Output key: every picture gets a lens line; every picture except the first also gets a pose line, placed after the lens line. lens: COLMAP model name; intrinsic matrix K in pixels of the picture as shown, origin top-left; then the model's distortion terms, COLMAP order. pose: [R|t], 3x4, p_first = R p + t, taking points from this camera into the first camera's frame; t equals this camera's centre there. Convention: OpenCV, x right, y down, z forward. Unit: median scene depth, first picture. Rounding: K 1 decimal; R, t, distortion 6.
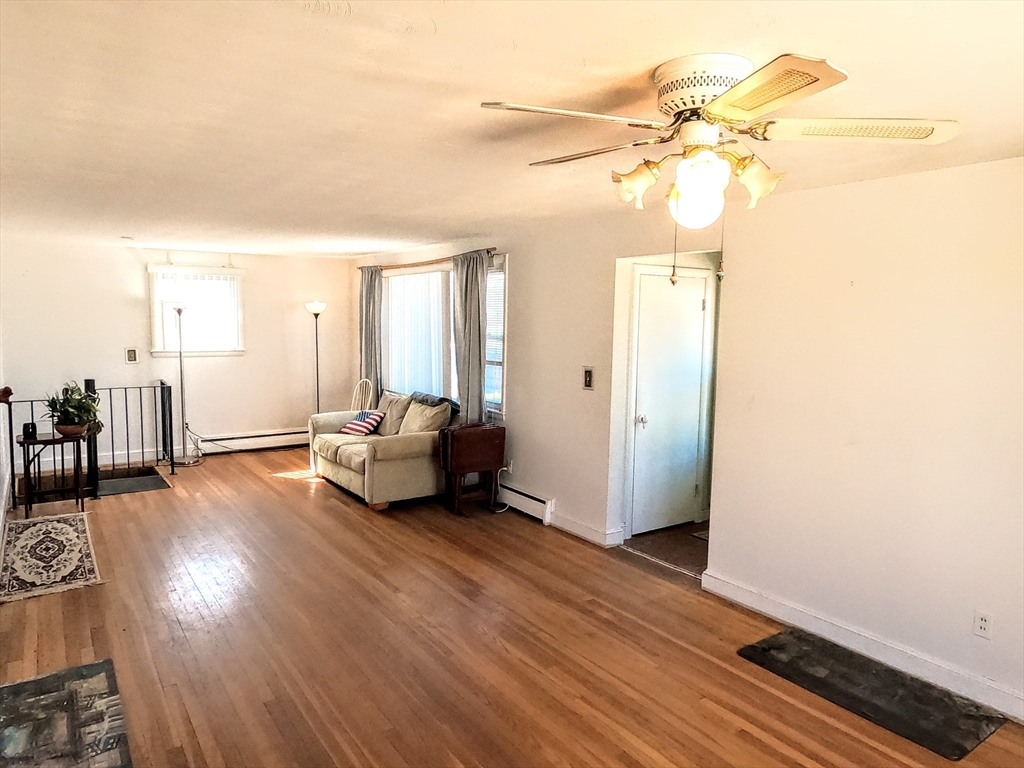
lens RADIAL K [[689.8, 0, 512.0], [0, 689.8, 384.0], [0, 0, 1]] dist [0.001033, 0.003187]
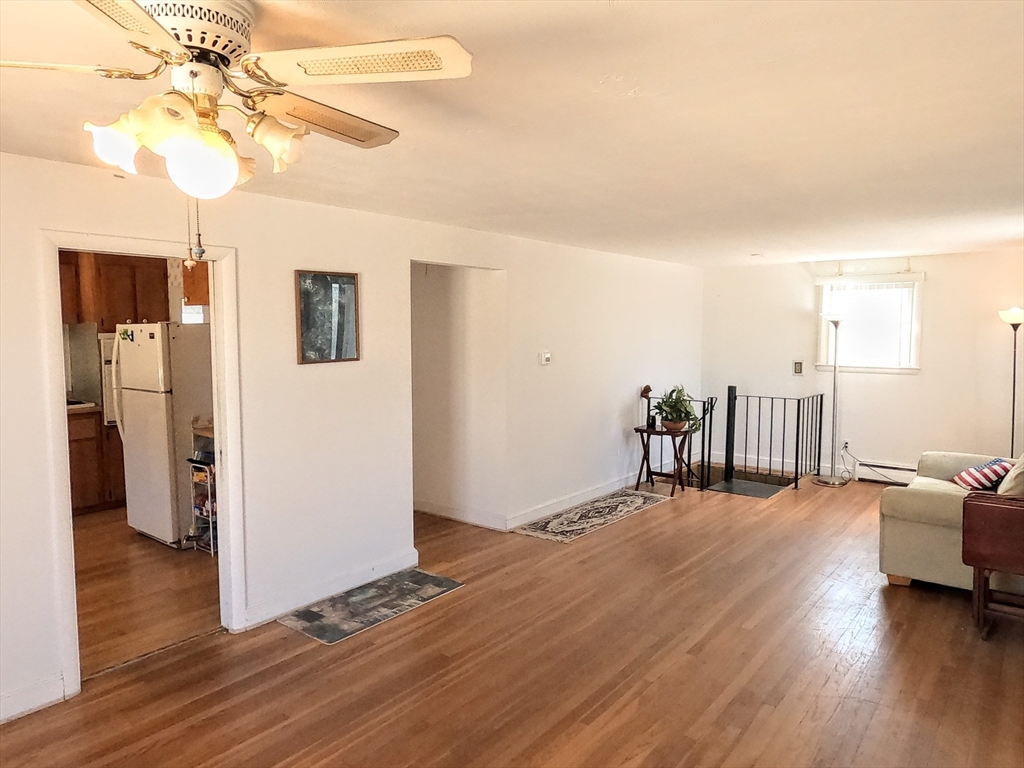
lens RADIAL K [[689.8, 0, 512.0], [0, 689.8, 384.0], [0, 0, 1]] dist [0.001033, 0.003187]
pose [[0.298951, 0.065610, -0.952010, 0.480179], [-0.090654, 0.995074, 0.040110, -0.031942], [0.949953, 0.074312, 0.303426, 0.460023]]
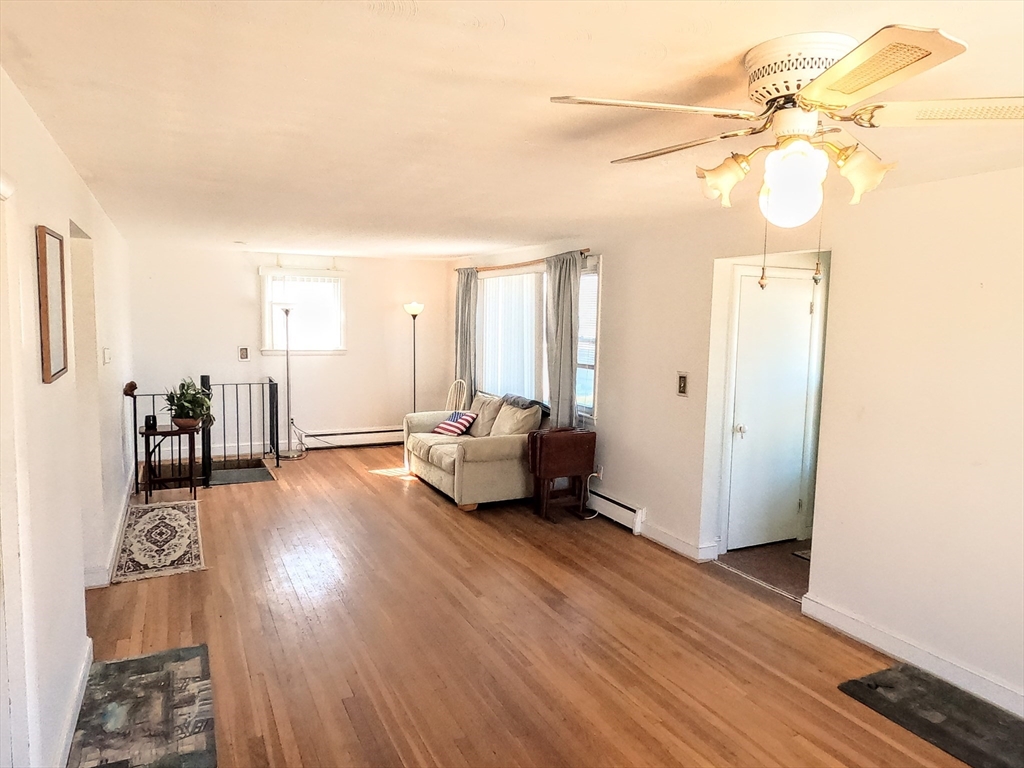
lens RADIAL K [[689.8, 0, 512.0], [0, 689.8, 384.0], [0, 0, 1]] dist [0.001033, 0.003187]
pose [[0.989227, 0.019963, -0.145020, 0.016463], [-0.020130, 0.999797, 0.000320, -0.004773], [0.144997, 0.002603, 0.989429, 0.019455]]
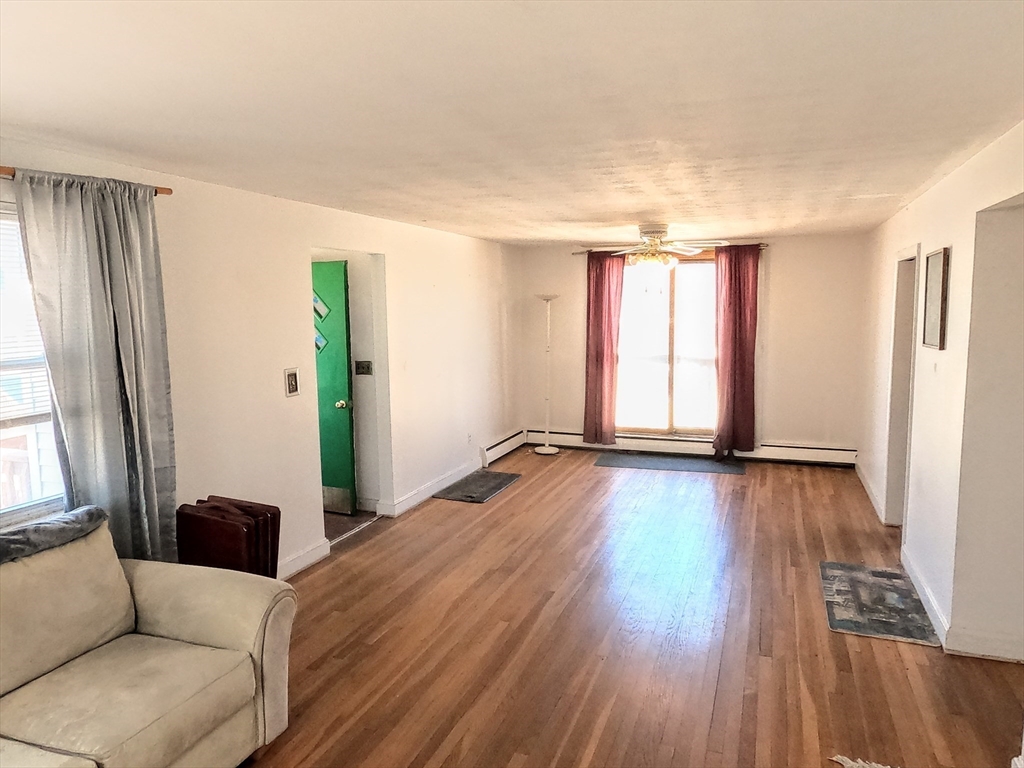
lens RADIAL K [[689.8, 0, 512.0], [0, 689.8, 384.0], [0, 0, 1]] dist [0.001033, 0.003187]
pose [[-0.572033, -0.101032, 0.813984, -0.796183], [0.084153, 0.979919, 0.180767, -0.148615], [-0.815902, 0.171903, -0.552044, 1.357789]]
